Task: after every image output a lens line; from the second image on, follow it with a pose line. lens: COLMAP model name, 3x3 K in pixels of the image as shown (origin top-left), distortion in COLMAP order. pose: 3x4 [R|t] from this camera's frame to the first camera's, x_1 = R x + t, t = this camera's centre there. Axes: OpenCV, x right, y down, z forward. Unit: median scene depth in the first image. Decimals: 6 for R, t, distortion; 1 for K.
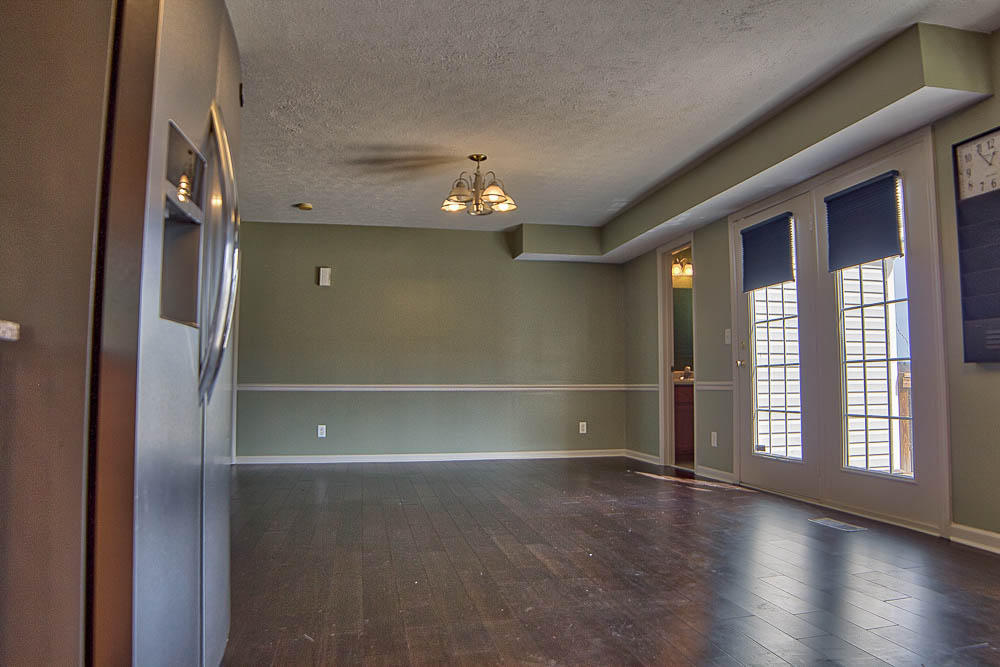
lens RADIAL K [[658.2, 0, 500.0], [0, 658.2, 333.5], [0, 0, 1]] dist [-0.131417, 0.054869]
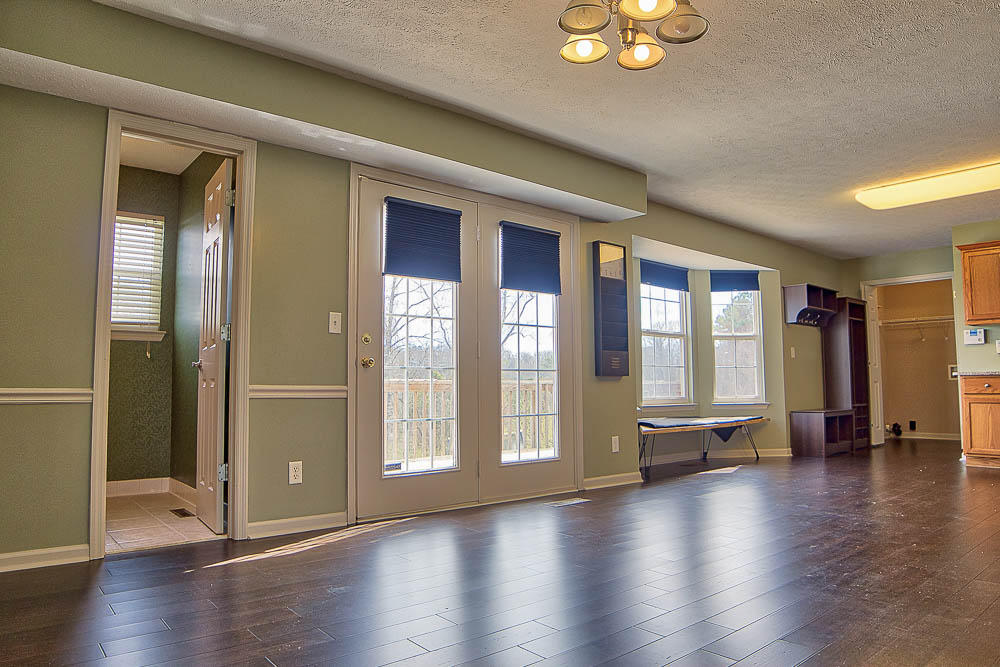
lens RADIAL K [[658.2, 0, 500.0], [0, 658.2, 333.5], [0, 0, 1]] dist [-0.131417, 0.054869]
pose [[-0.472247, 0.069184, 0.878747, -0.479960], [-0.066645, 0.991259, -0.113858, 0.111554], [-0.878943, -0.112333, -0.463508, 1.515931]]
